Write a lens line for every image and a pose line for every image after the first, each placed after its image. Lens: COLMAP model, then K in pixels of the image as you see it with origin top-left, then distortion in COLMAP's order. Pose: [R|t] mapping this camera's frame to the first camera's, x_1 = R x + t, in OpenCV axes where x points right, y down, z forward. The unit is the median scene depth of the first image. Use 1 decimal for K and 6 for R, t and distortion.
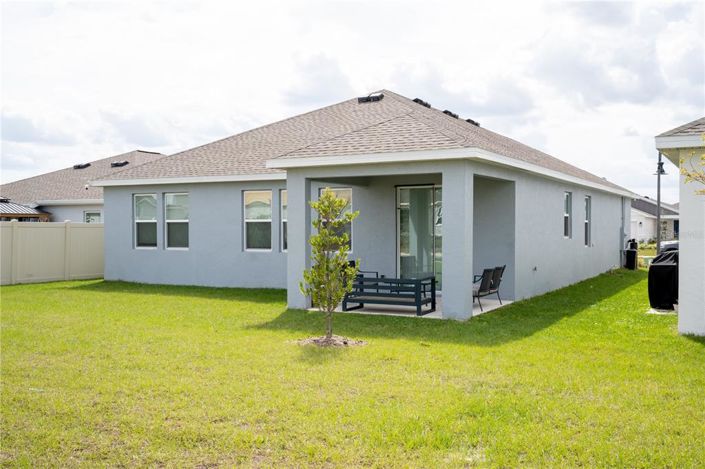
lens RADIAL K [[666.6, 0, 352.5], [0, 666.6, 234.5], [0, 0, 1]] dist [-0.008120, -0.002335]
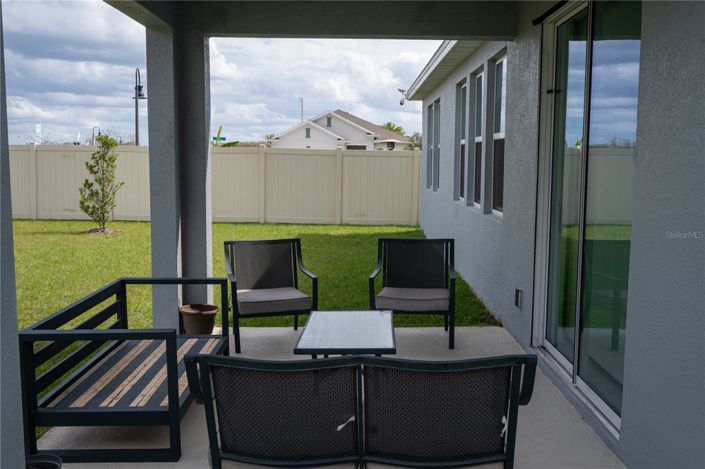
lens RADIAL K [[683.5, 0, 352.5], [0, 683.5, 234.5], [0, 0, 1]] dist [0.003766, 0.003885]
pose [[0.495895, 0.097670, -0.862872, 0.251753], [-0.016026, 0.994515, 0.103360, -0.002374], [0.868235, -0.037428, 0.494740, 0.612218]]
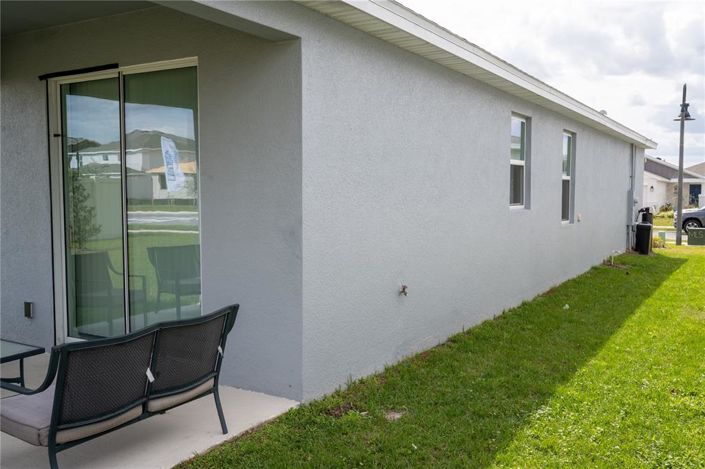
lens RADIAL K [[666.6, 0, 352.5], [0, 666.6, 234.5], [0, 0, 1]] dist [-0.008120, -0.002335]
pose [[0.999940, 0.002597, -0.010652, 0.200468], [-0.002041, 0.998653, 0.051850, -0.000820], [0.010773, -0.051825, 0.998598, 0.493474]]
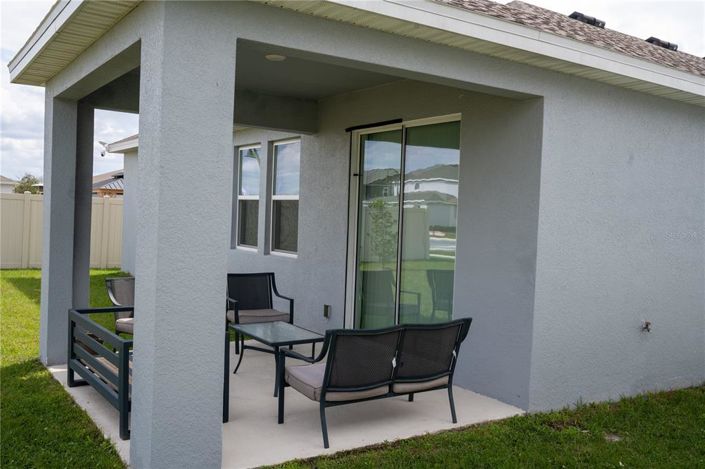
lens RADIAL K [[666.6, 0, 352.5], [0, 666.6, 234.5], [0, 0, 1]] dist [-0.008120, -0.002335]
pose [[0.895274, 0.049366, -0.442773, 0.233876], [-0.046093, 0.998772, 0.018157, -0.002626], [0.443126, 0.004153, 0.896450, 0.450542]]
